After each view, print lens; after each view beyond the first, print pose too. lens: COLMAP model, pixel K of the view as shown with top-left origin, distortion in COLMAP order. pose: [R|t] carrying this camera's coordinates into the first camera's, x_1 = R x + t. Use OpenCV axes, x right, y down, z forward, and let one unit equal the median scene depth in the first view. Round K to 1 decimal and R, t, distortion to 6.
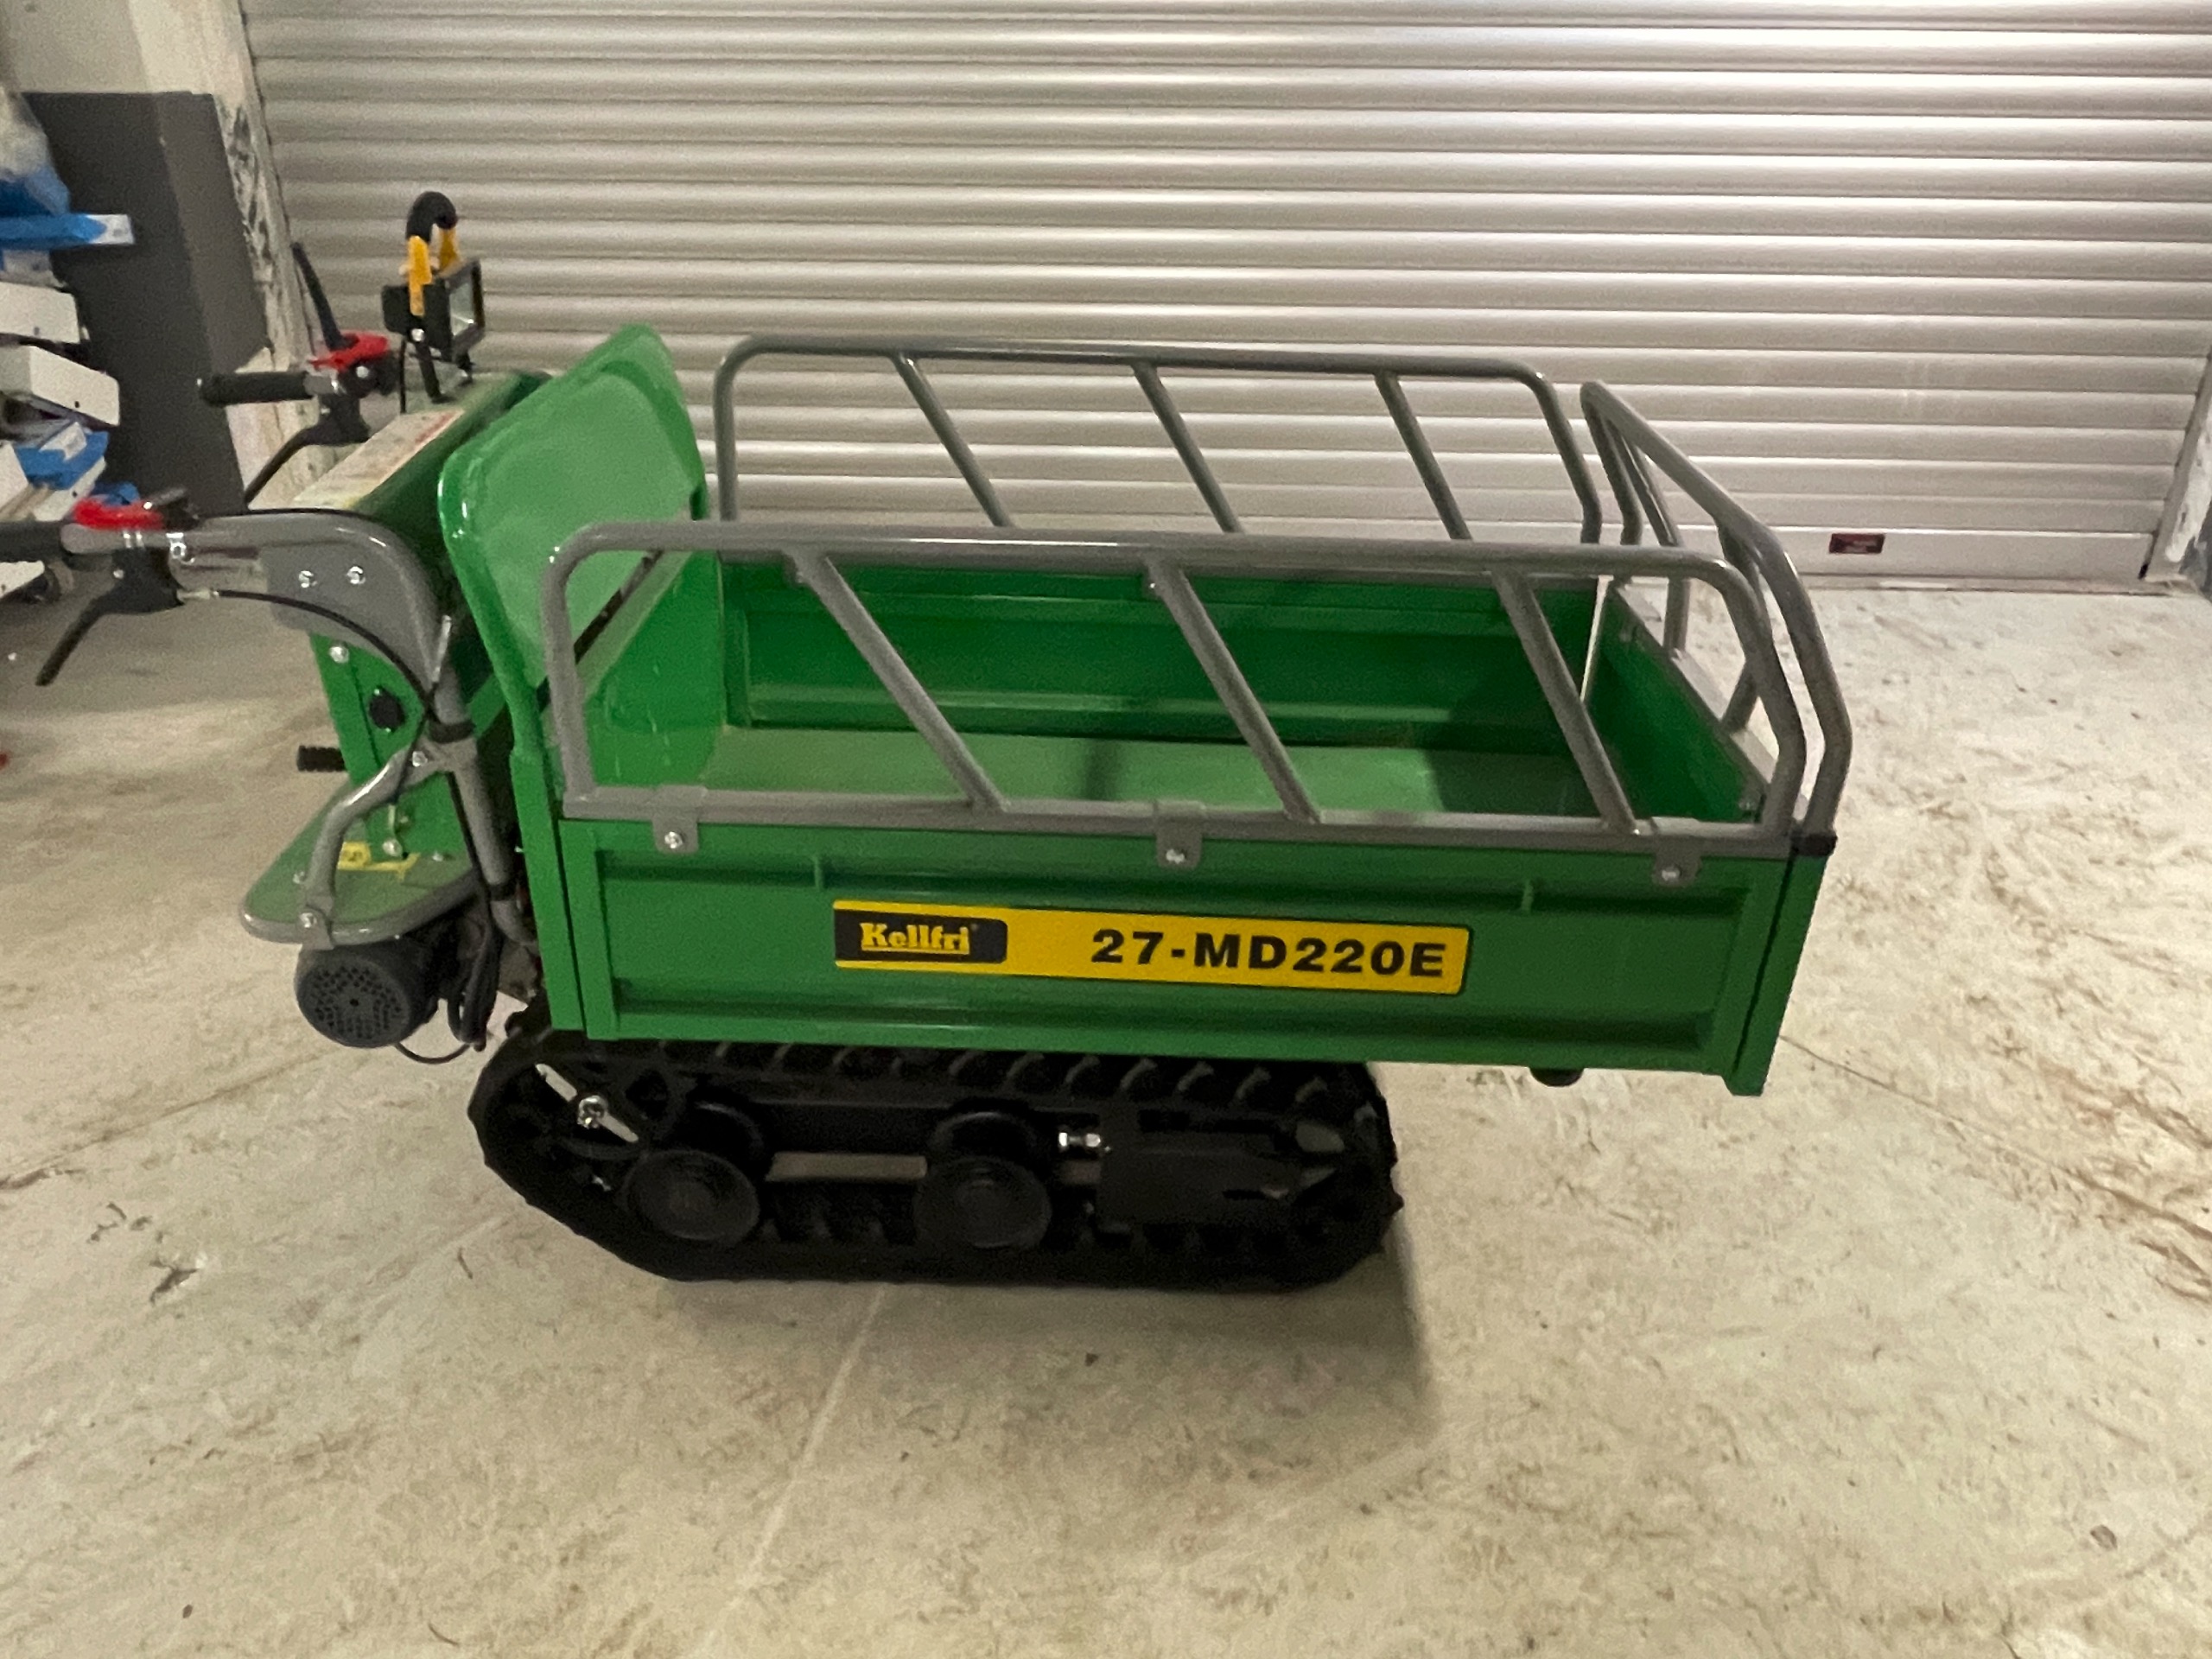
lens RADIAL K [[1685.4, 0, 1106.0], [0, 1685.4, 829.5], [0, 0, 1]] dist [-0.000346, -0.000881]
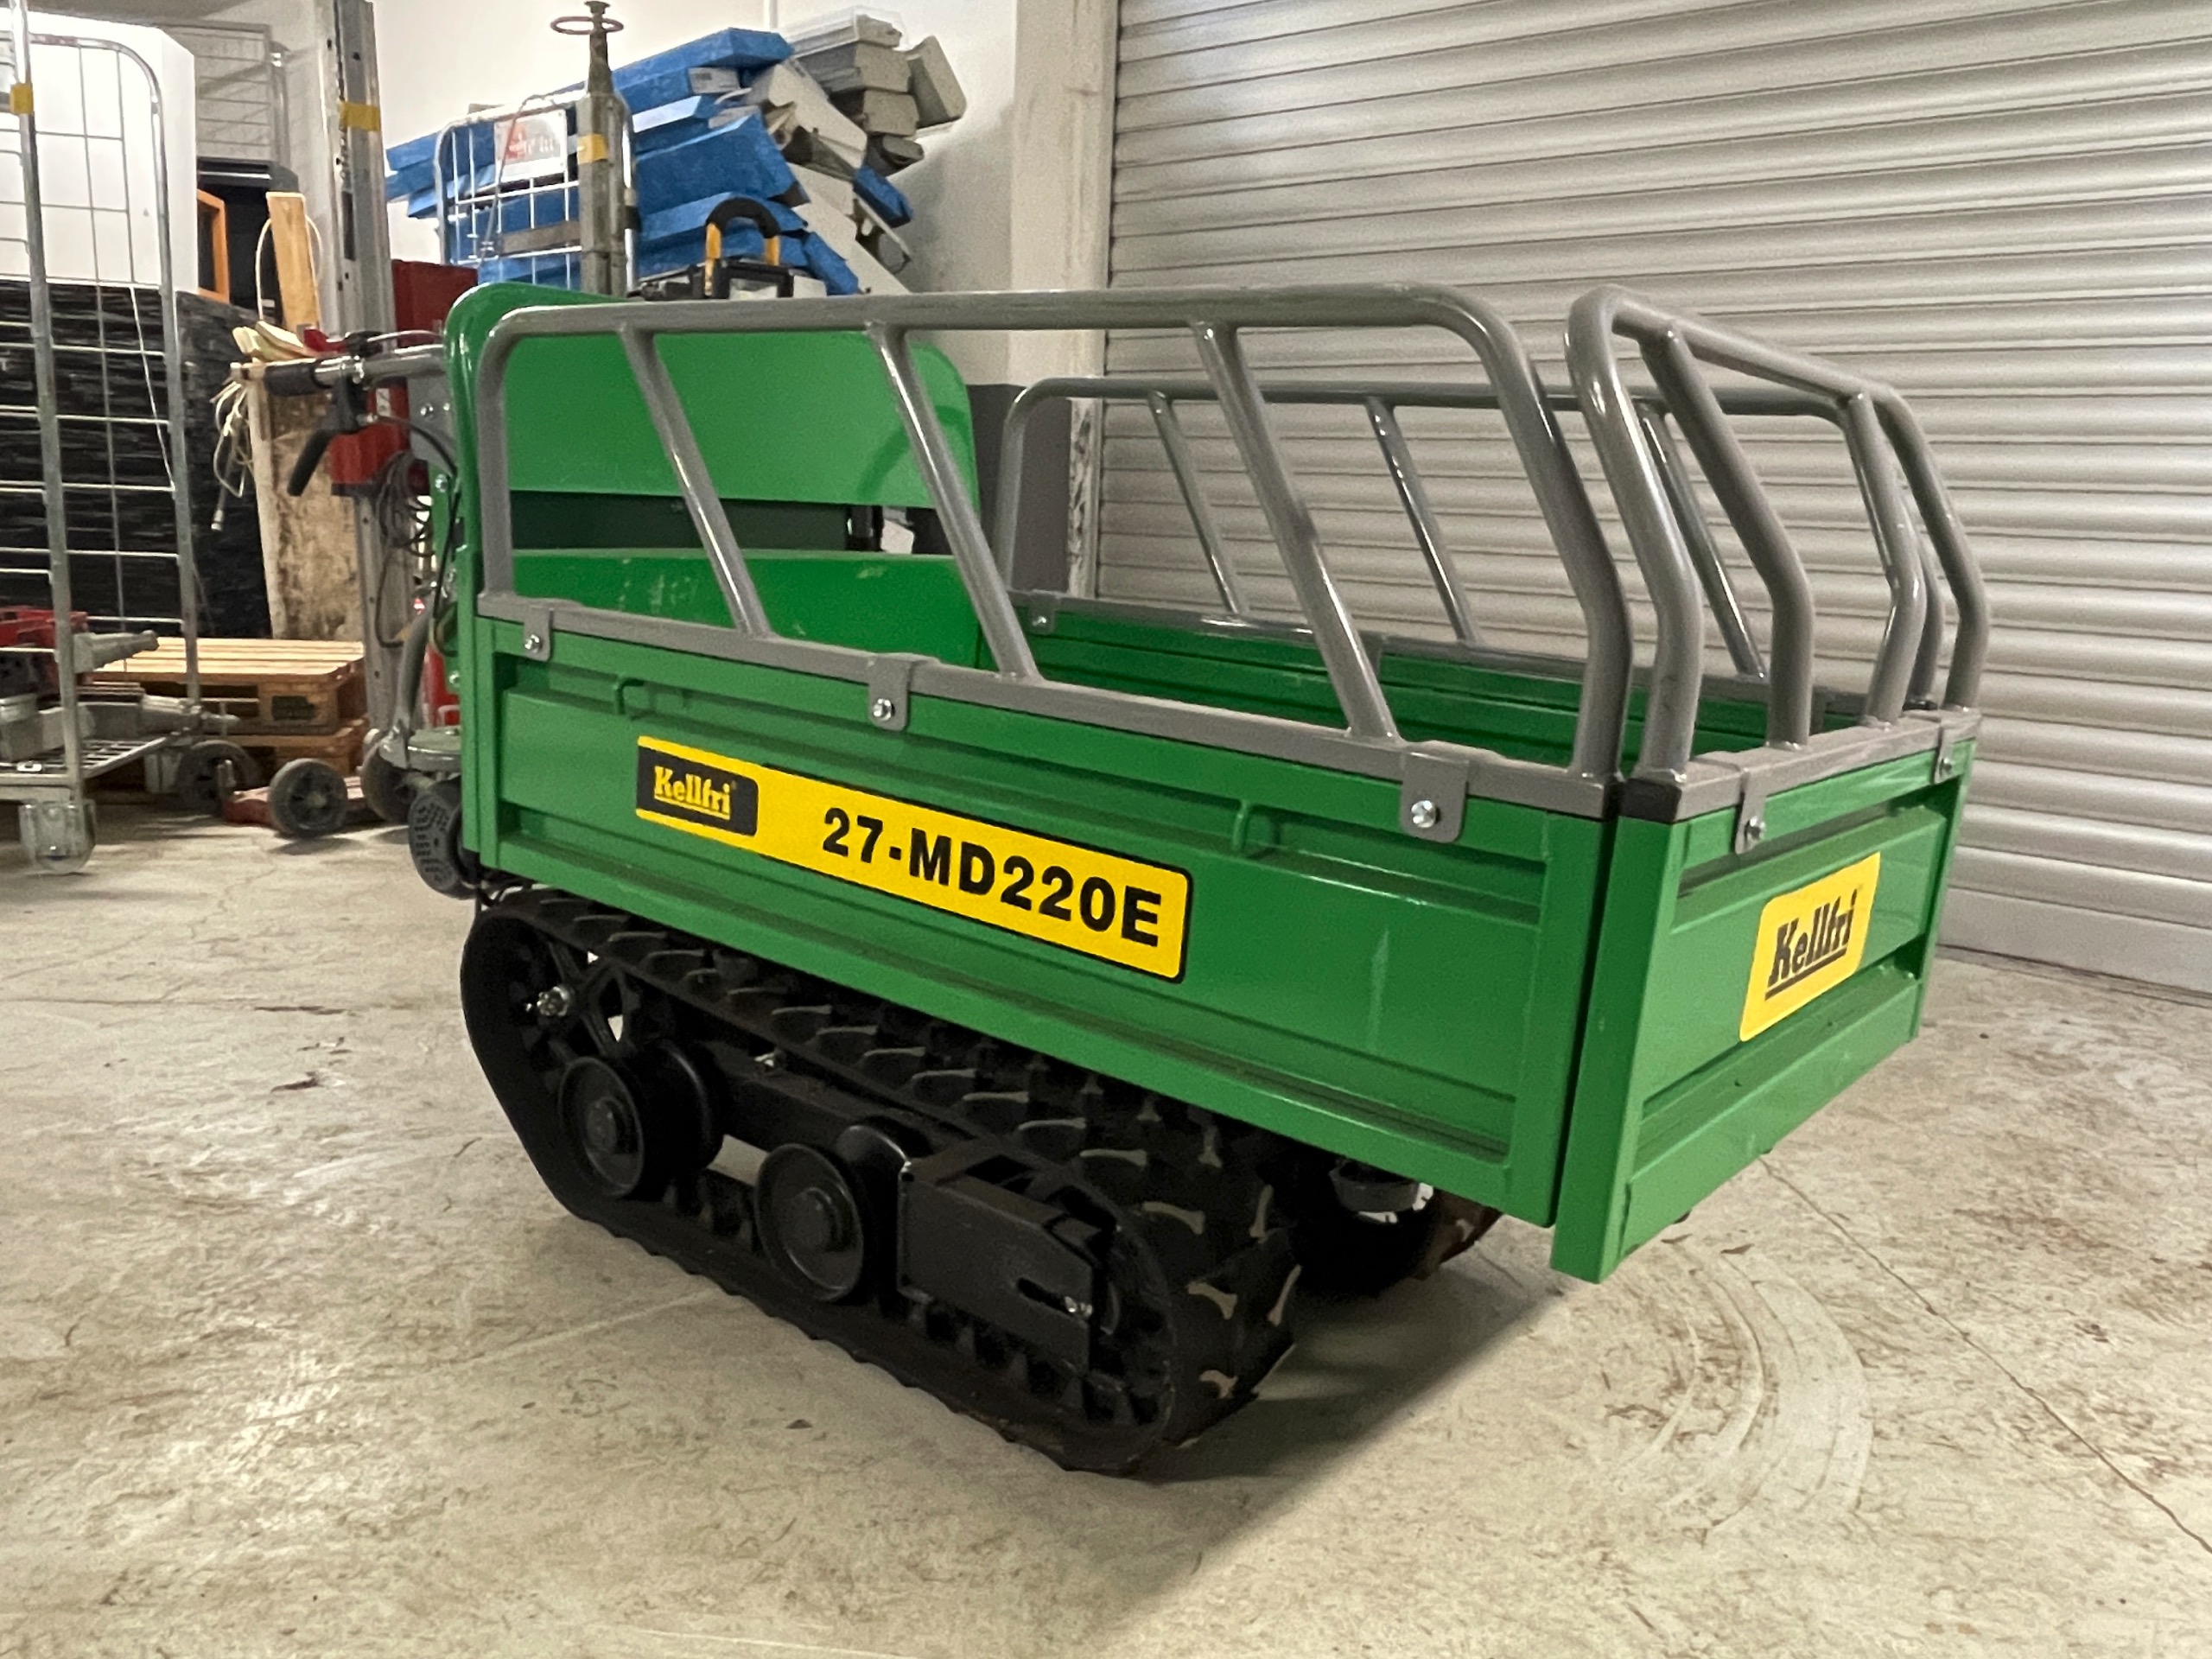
lens RADIAL K [[1670.1, 0, 1111.4], [0, 1670.1, 866.6], [0, 0, 1]] dist [0.001712, 0.002299]
pose [[0.787746, 0.159313, -0.595043, 0.413445], [-0.324124, 0.928643, -0.180462, 0.130938], [0.523832, 0.335026, 0.783172, 0.299347]]
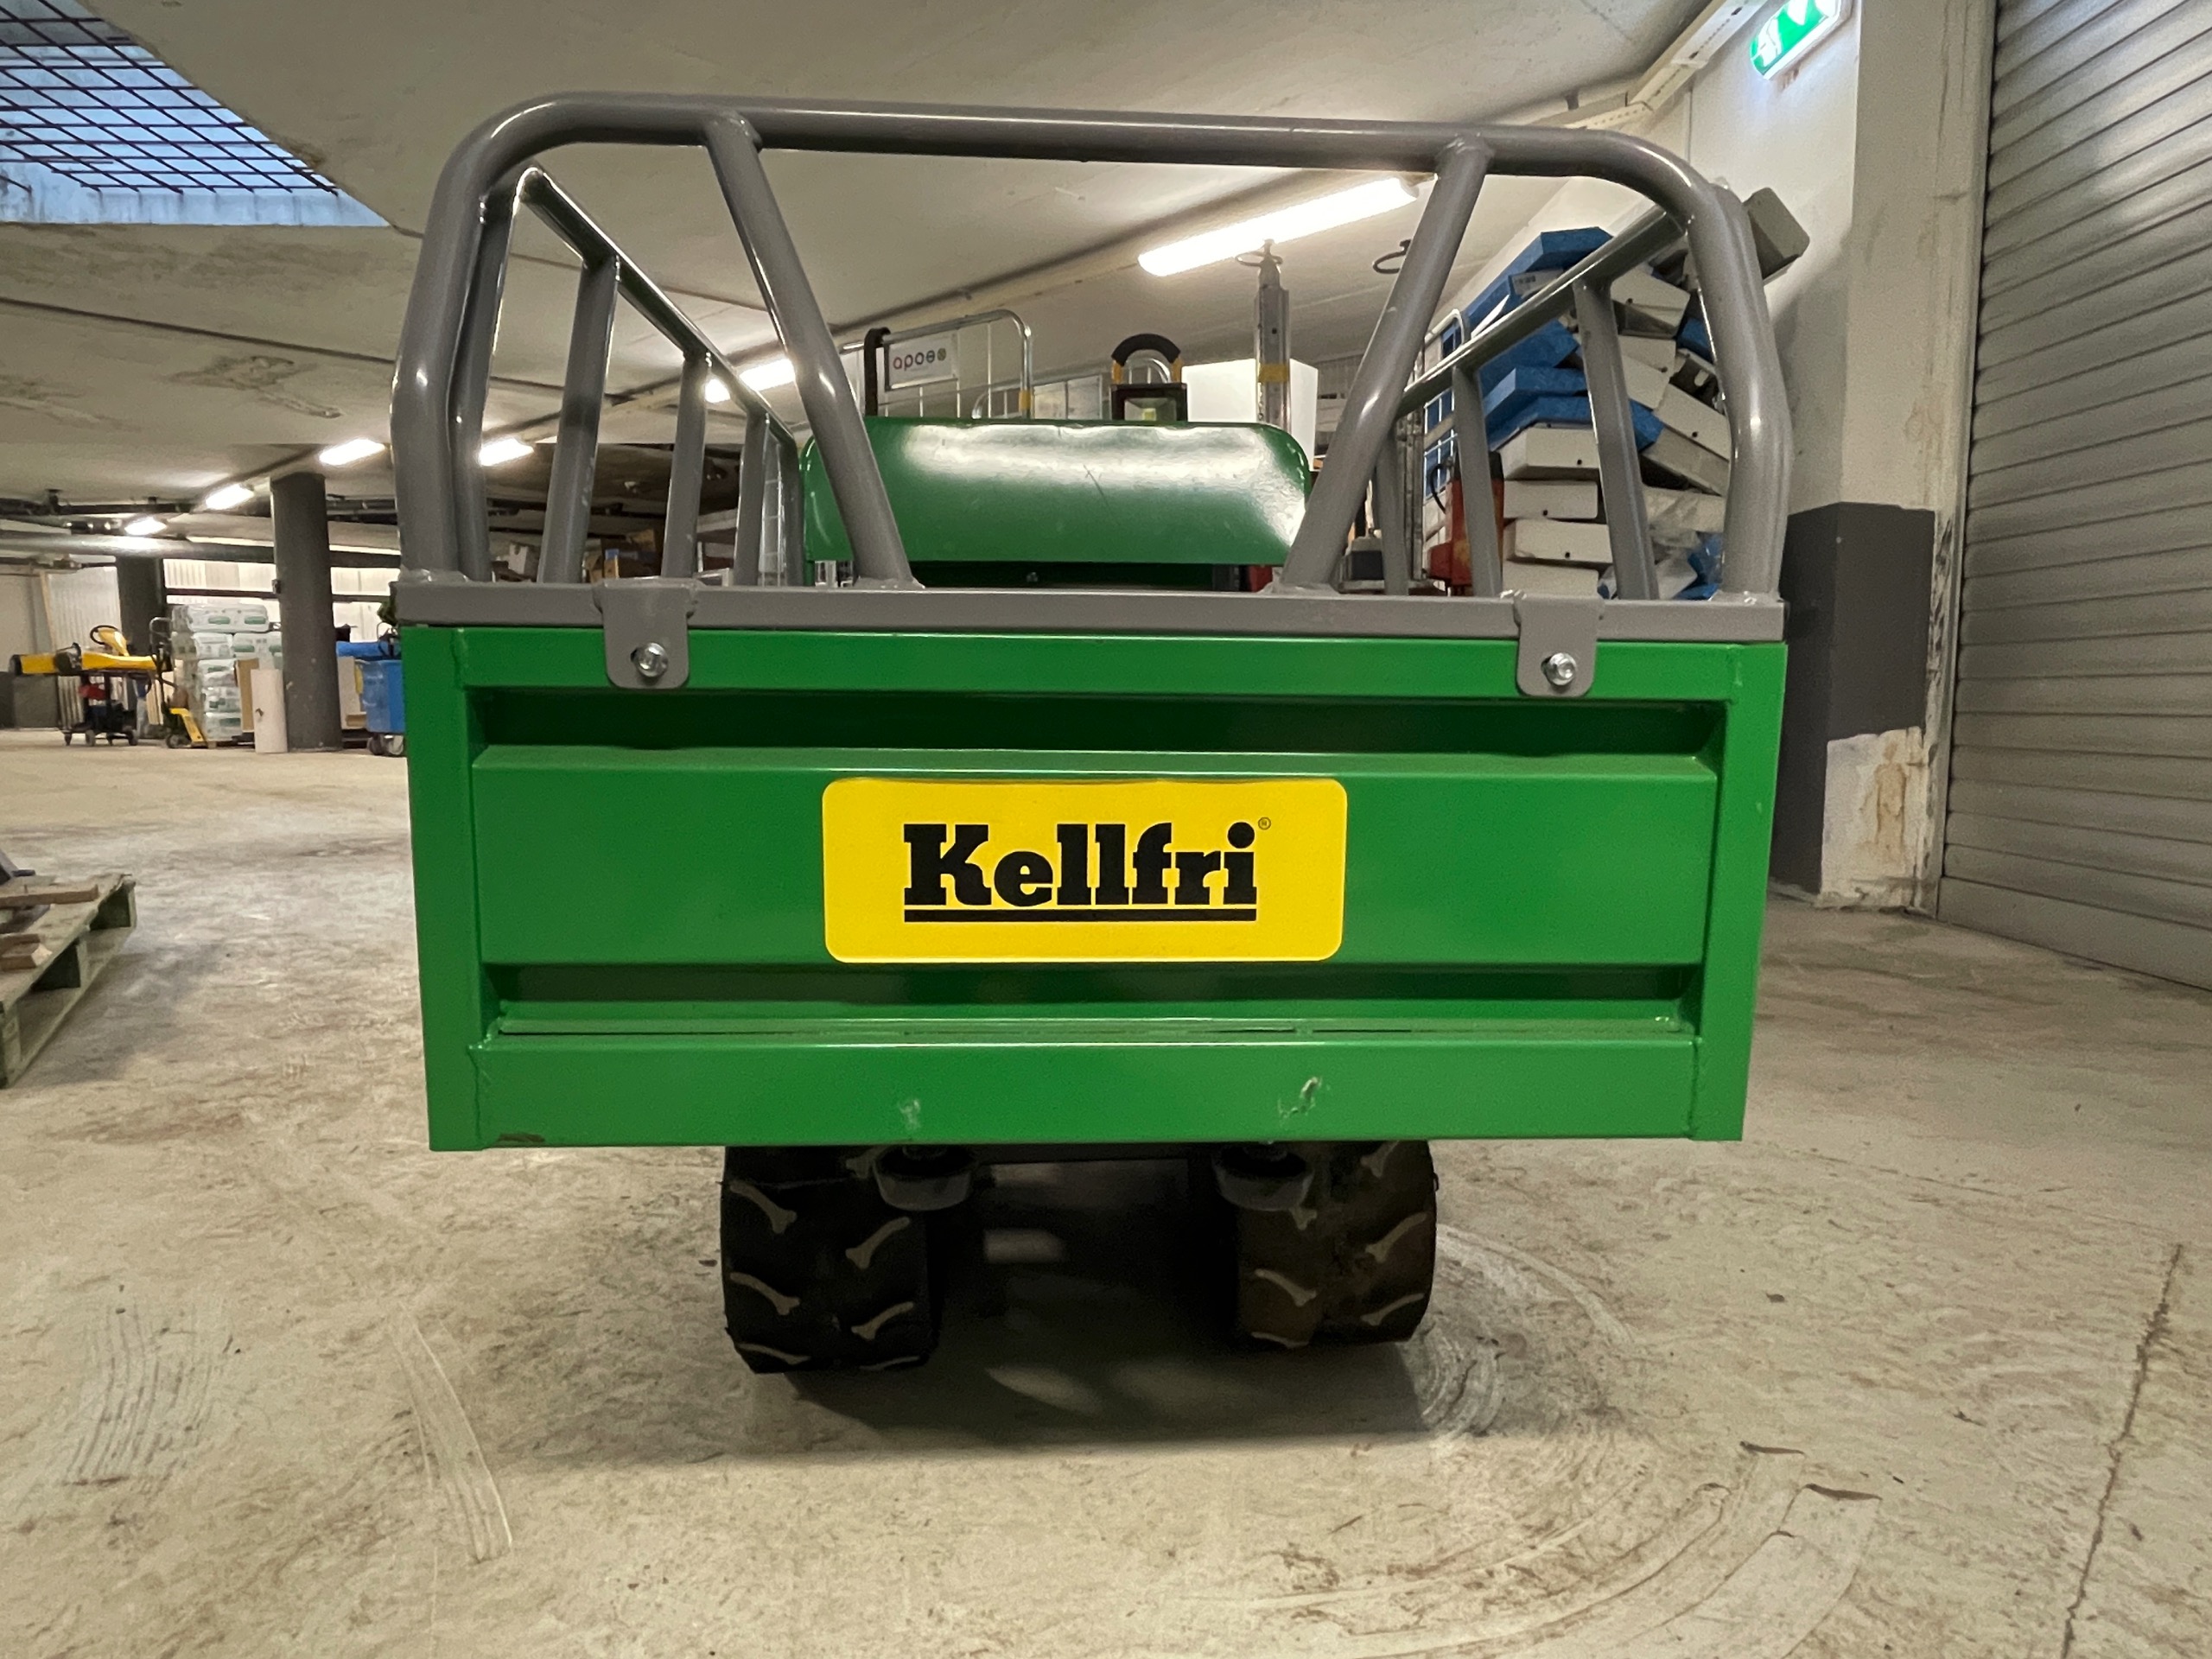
lens RADIAL K [[1344.8, 0, 1112.3], [0, 1344.8, 856.2], [0, 0, 1]] dist [0.000706, -0.001286]
pose [[0.085626, 0.117099, -0.989422, 0.580290], [-0.468019, 0.881412, 0.063813, -0.034859], [0.879560, 0.457604, 0.130276, 0.782191]]
